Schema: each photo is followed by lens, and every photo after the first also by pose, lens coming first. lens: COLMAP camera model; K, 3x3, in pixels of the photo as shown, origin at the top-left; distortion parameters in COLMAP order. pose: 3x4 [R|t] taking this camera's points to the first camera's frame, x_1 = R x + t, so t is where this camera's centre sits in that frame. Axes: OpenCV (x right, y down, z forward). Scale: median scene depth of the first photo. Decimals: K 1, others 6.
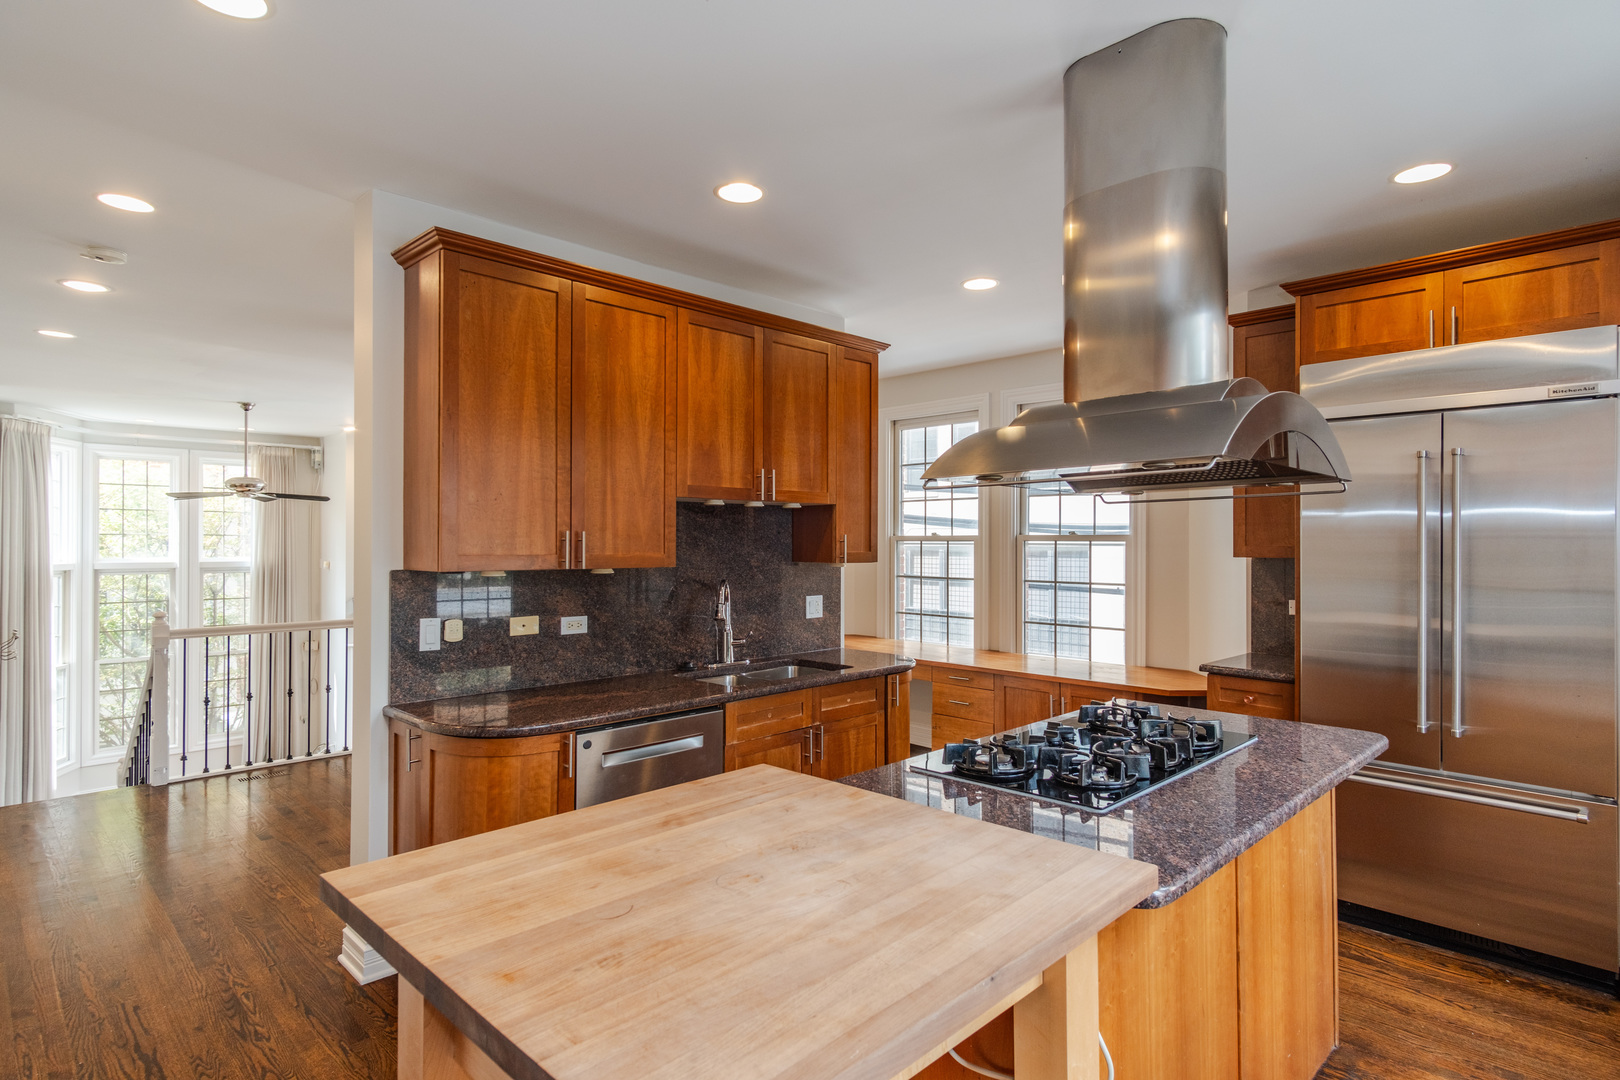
lens RADIAL K [[852.1, 0, 813.6], [0, 852.1, 537.3], [0, 0, 1]] dist [0.003754, 0.000744]
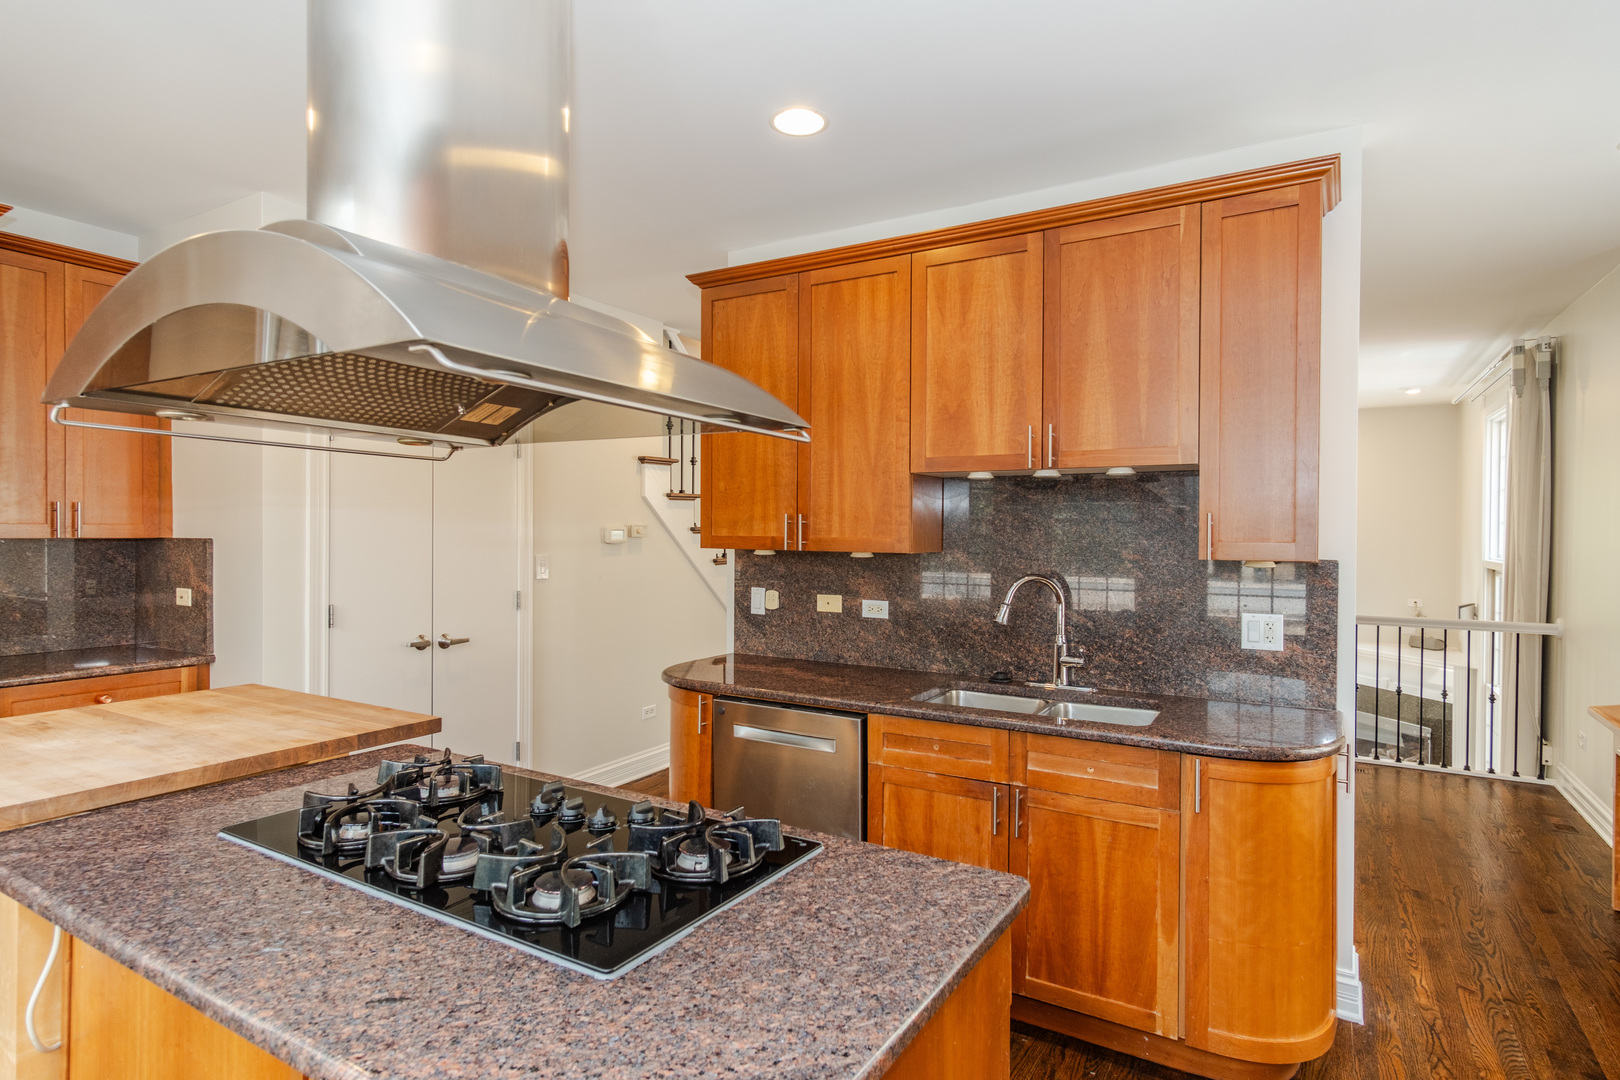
lens RADIAL K [[852.1, 0, 813.6], [0, 852.1, 537.3], [0, 0, 1]] dist [0.003754, 0.000744]
pose [[0.242370, 0.010075, -0.970132, 0.665717], [0.001074, 0.999943, 0.010653, 0.009118], [0.970183, -0.003624, 0.242345, 0.696844]]
